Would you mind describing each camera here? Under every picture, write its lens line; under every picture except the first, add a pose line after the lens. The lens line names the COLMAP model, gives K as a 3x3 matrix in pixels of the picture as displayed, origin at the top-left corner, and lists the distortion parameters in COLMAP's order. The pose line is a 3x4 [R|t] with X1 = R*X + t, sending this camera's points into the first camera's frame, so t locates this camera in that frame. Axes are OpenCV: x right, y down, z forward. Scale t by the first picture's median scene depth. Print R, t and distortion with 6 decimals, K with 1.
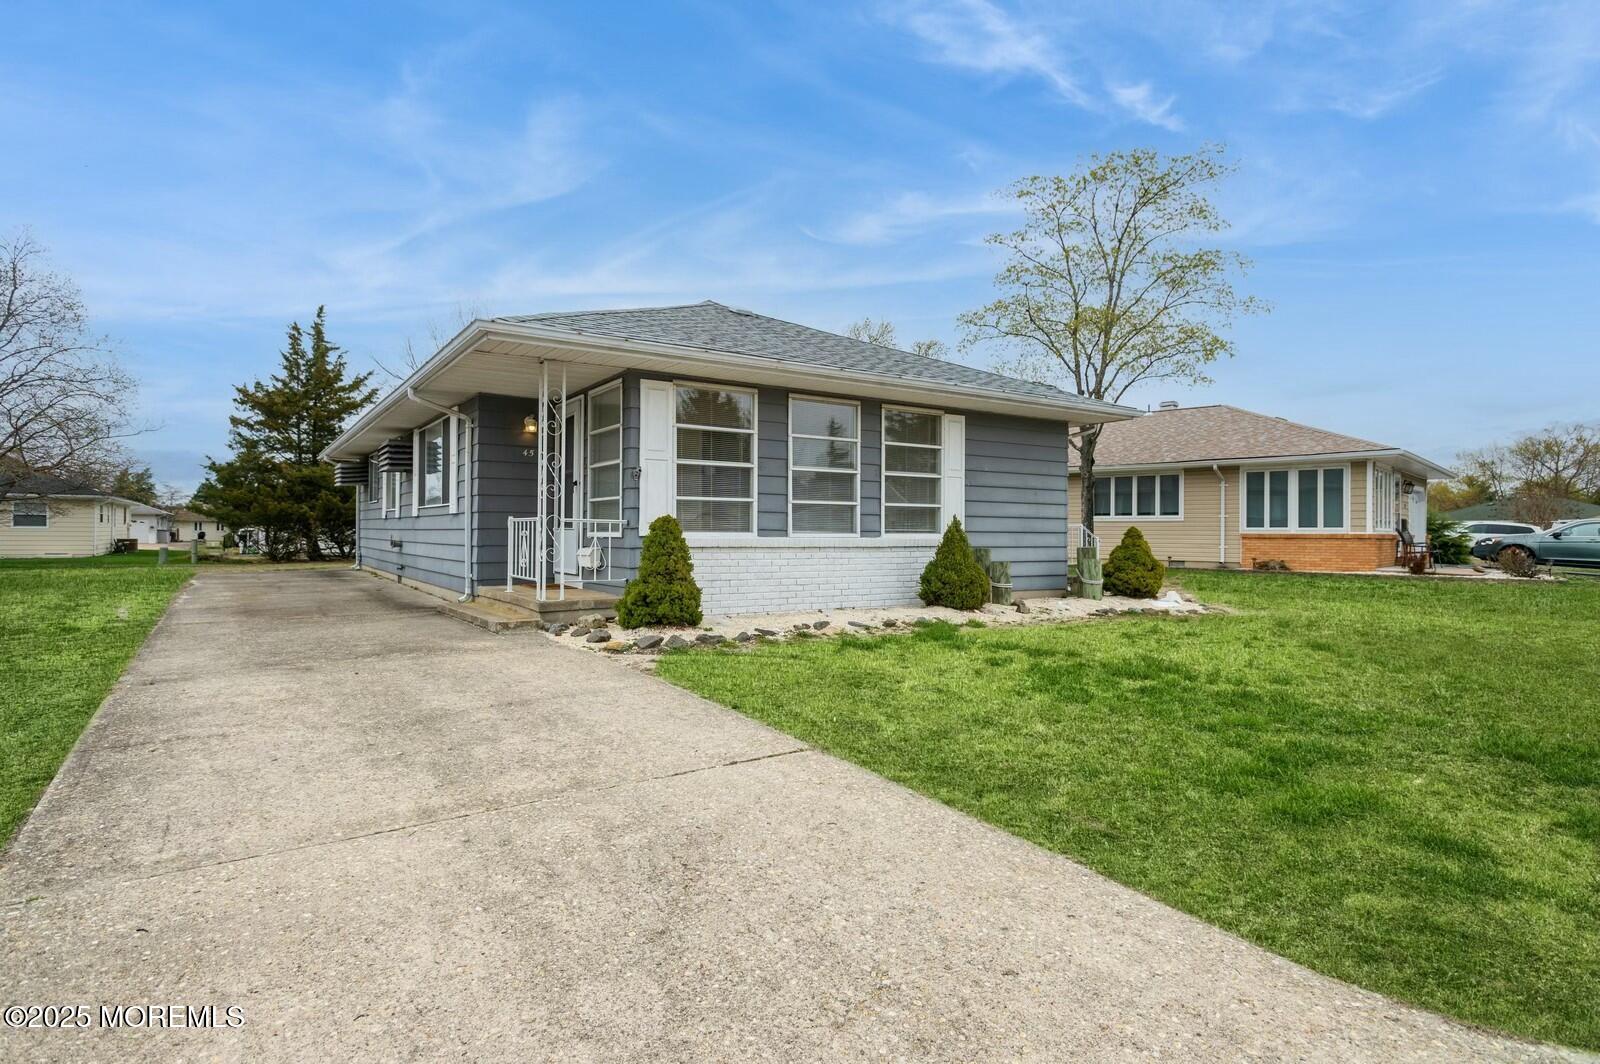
lens RADIAL K [[832.7, 0, 800.0], [0, 832.7, 532.0], [0, 0, 1]] dist [-0.002104, -0.000163]
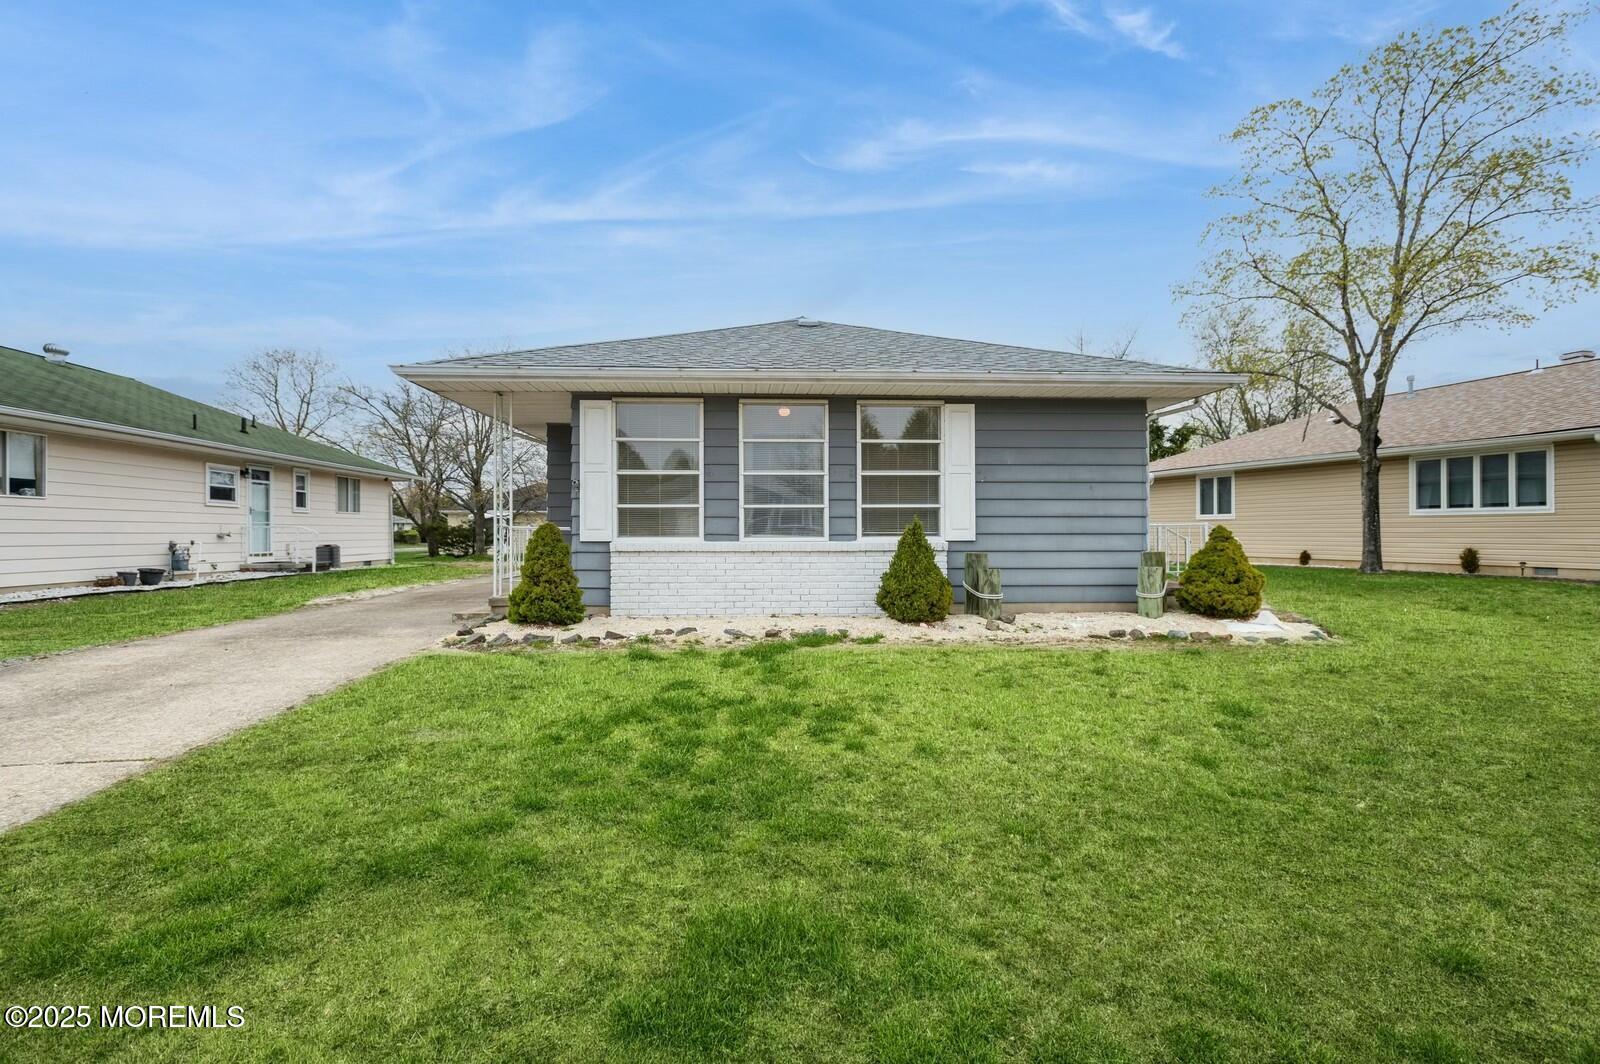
lens RADIAL K [[741.2, 0, 800.5], [0, 741.2, 521.8], [0, 0, 1]] dist [0.003523, -0.000540]
pose [[0.869188, -0.015044, -0.494253, 0.456853], [0.008488, 0.999844, -0.015508, -0.002789], [0.494409, 0.009284, 0.869180, 0.234299]]
